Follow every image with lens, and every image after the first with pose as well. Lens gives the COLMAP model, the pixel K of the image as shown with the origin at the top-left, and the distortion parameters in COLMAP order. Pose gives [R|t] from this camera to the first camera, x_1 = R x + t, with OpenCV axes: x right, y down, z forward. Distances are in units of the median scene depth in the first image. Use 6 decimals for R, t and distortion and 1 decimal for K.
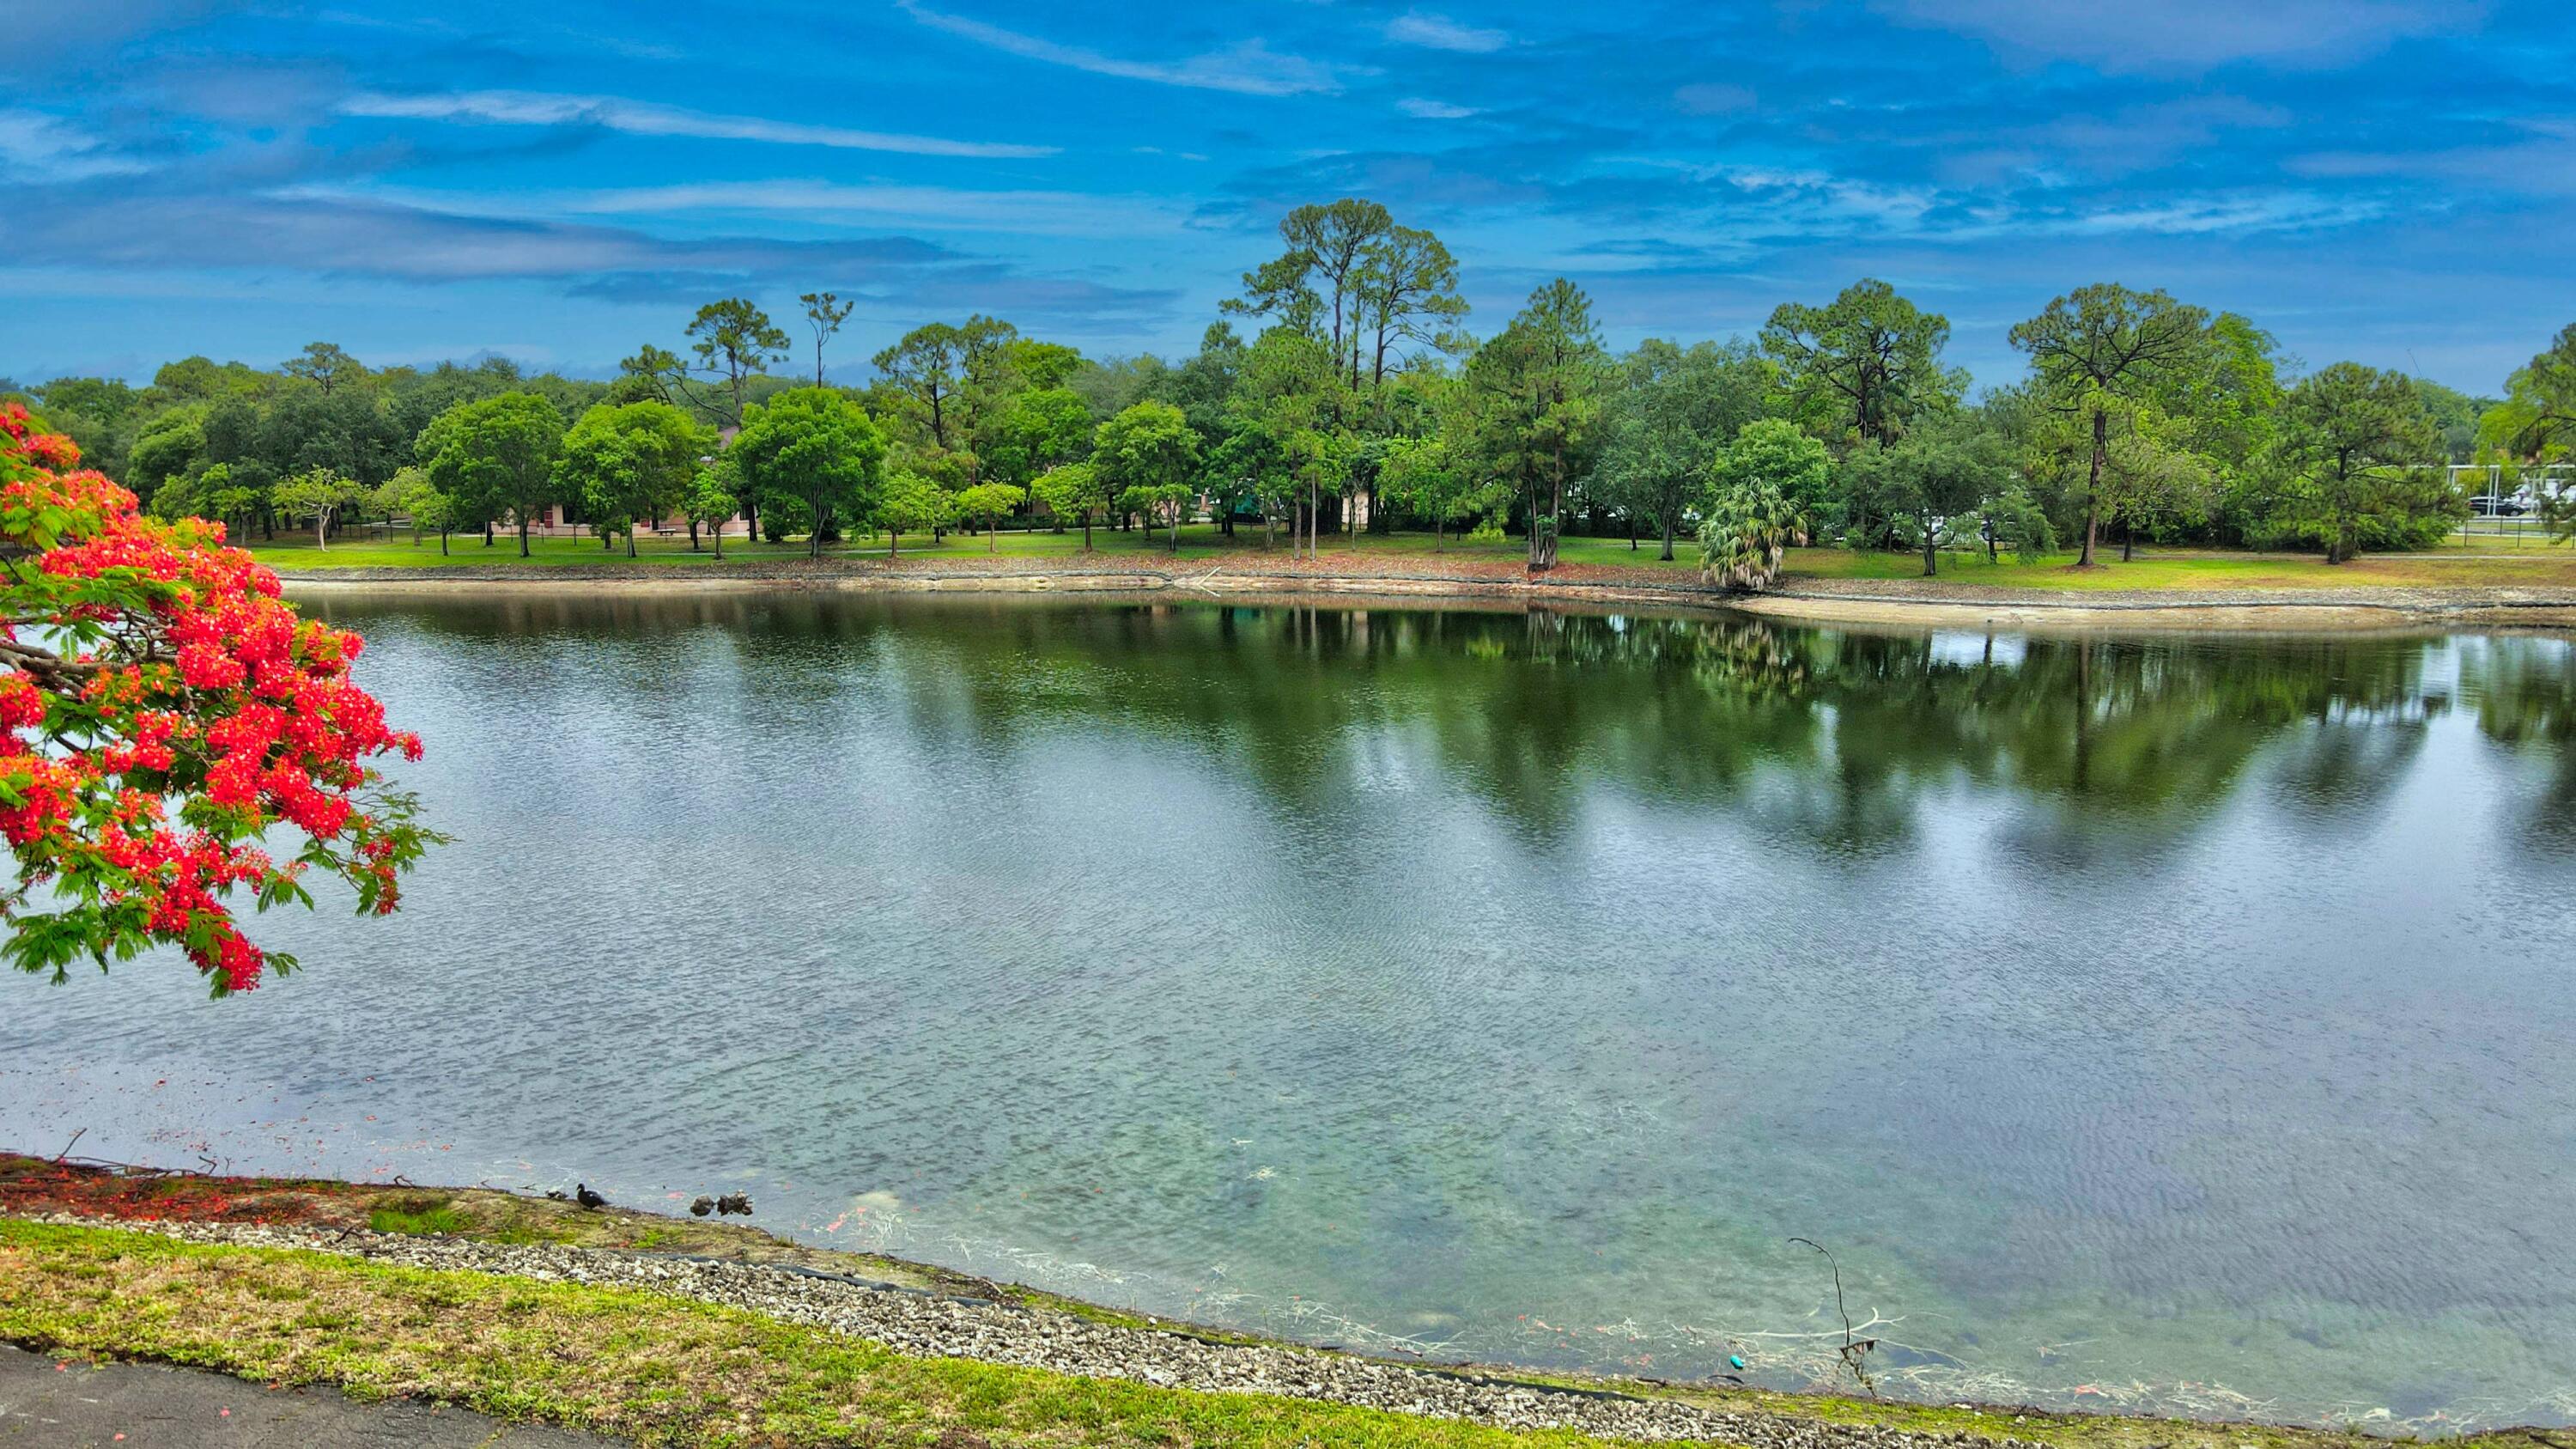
lens RADIAL K [[1911.2, 0, 1255.9], [0, 1911.2, 739.8], [0, 0, 1]] dist [-0.007658, 0.034259]
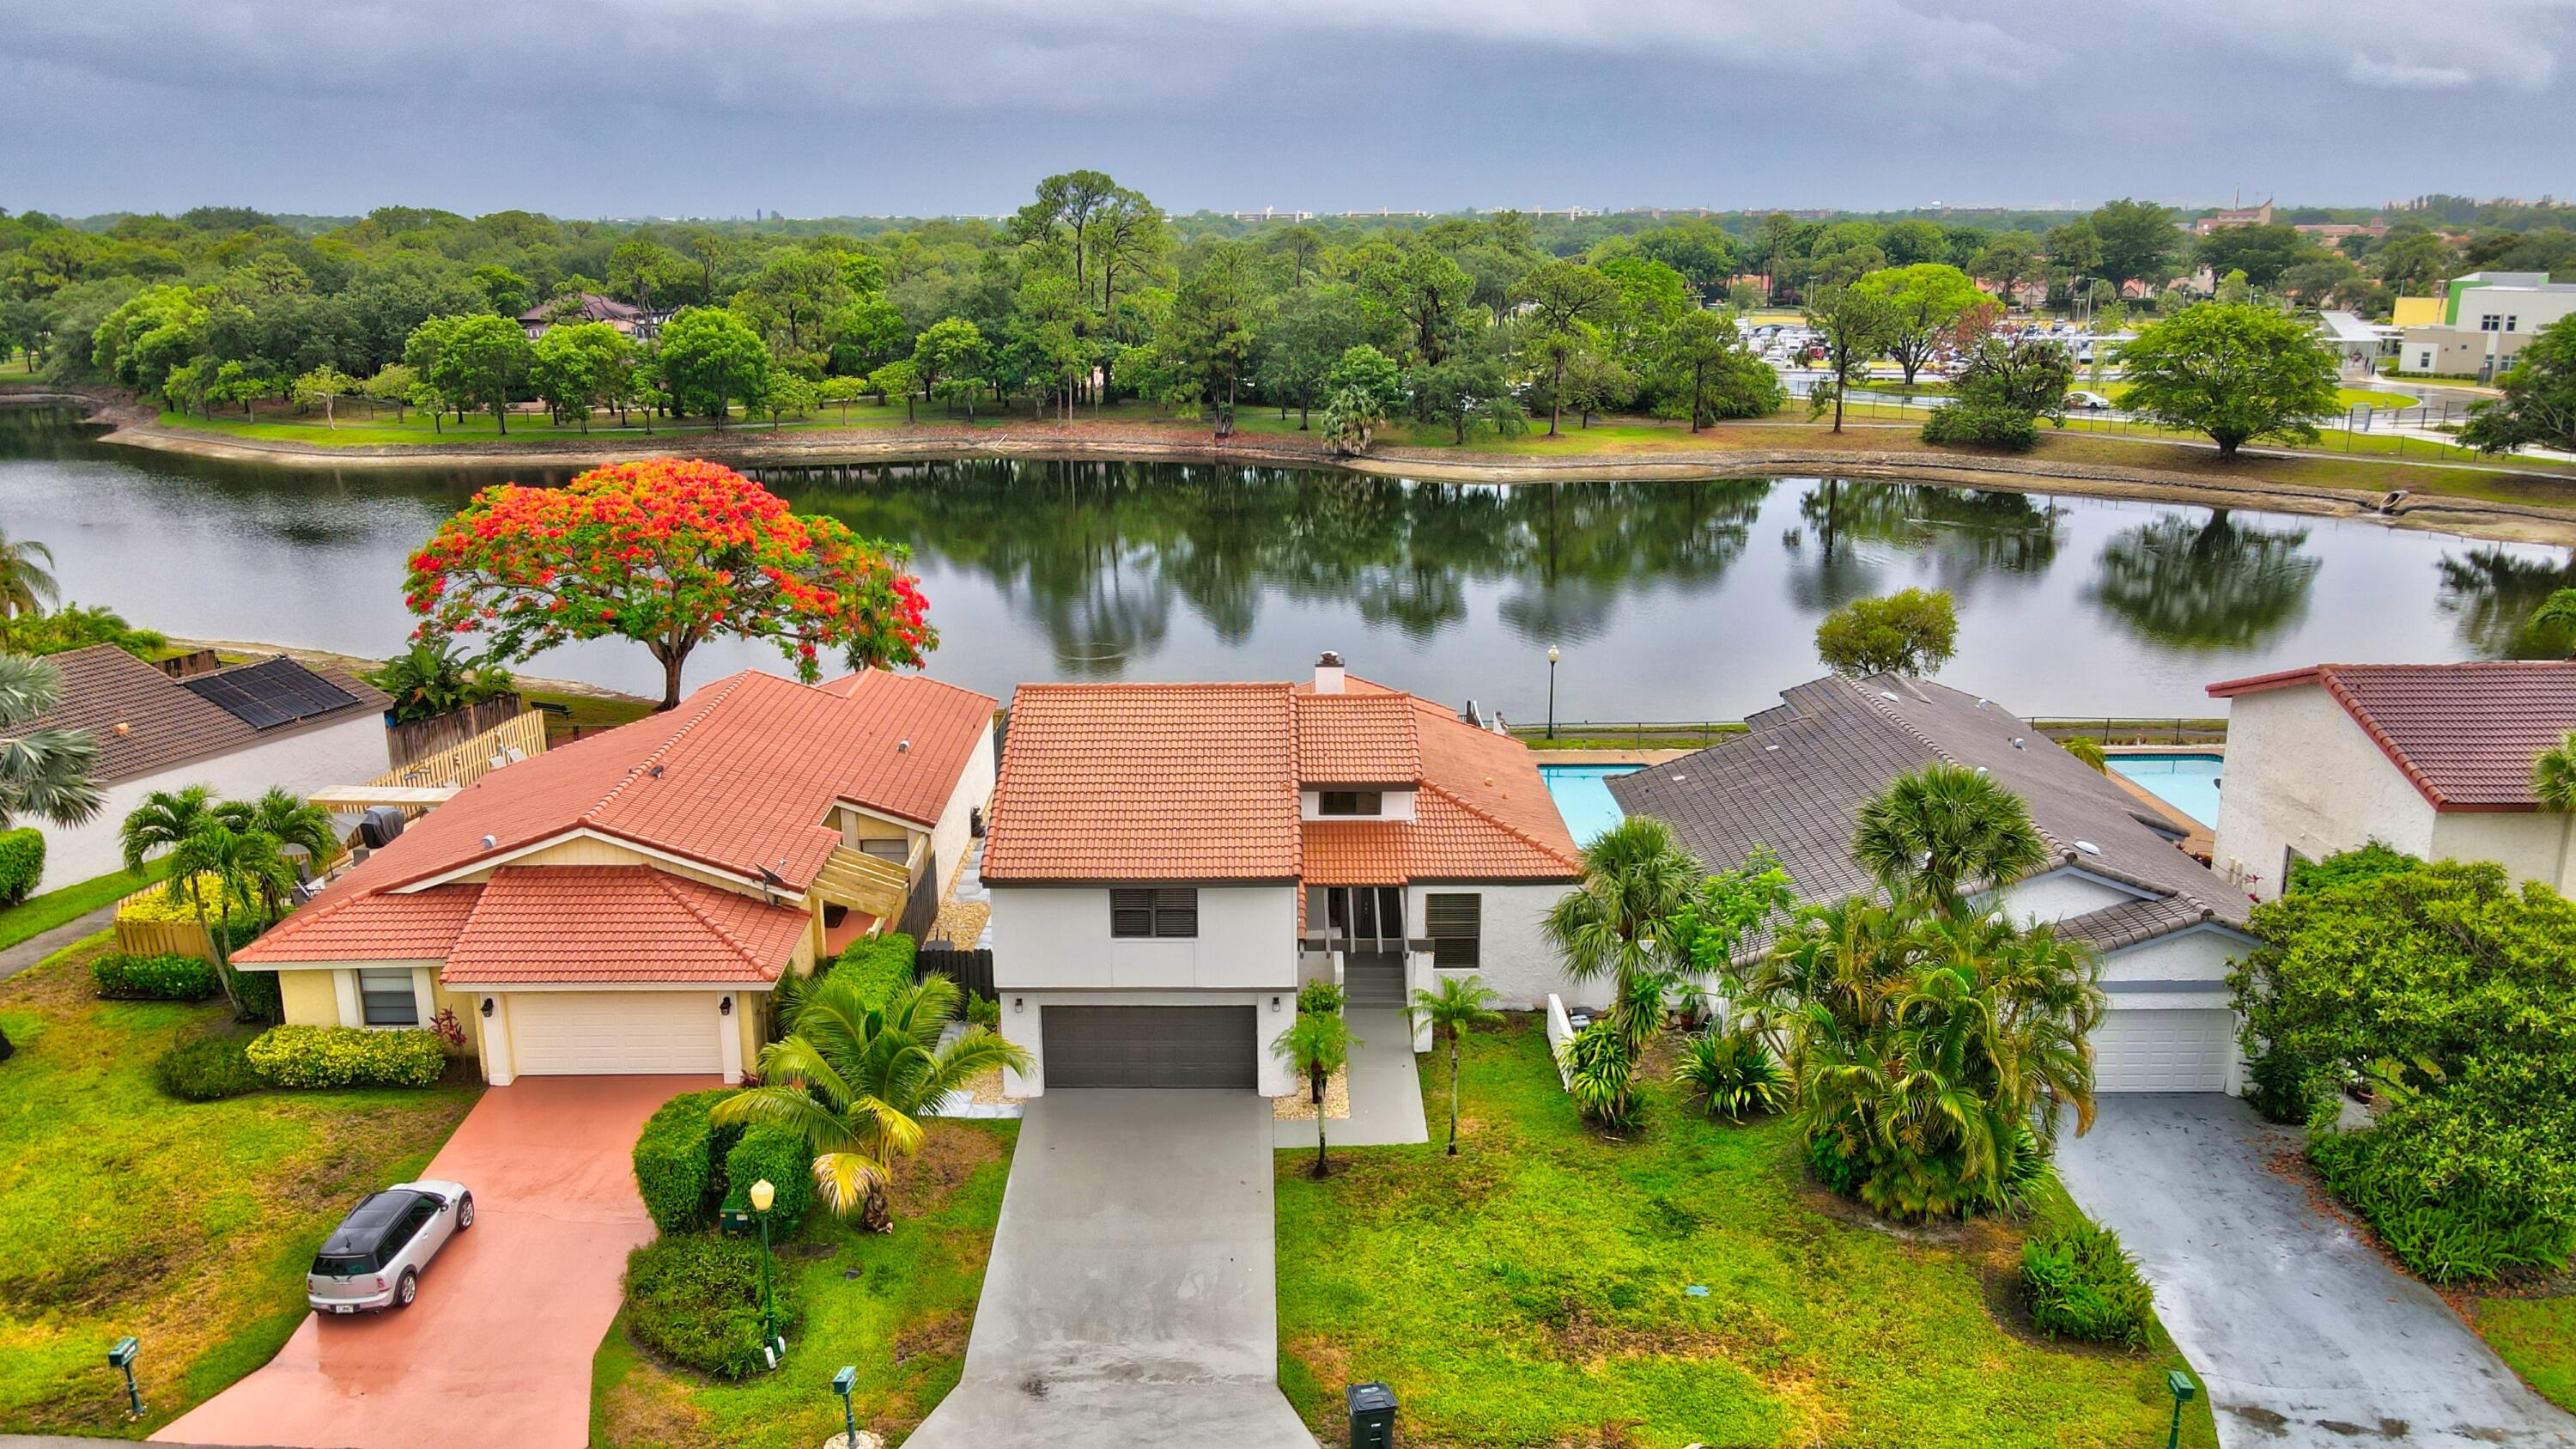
lens RADIAL K [[1911.2, 0, 1267.8], [0, 1911.2, 725.7], [0, 0, 1]] dist [-0.007658, 0.034259]
pose [[0.984976, -0.043114, 0.167226, -0.078617], [0.024096, 0.993174, 0.114130, -0.031707], [-0.171005, -0.108386, 0.979291, -0.507842]]
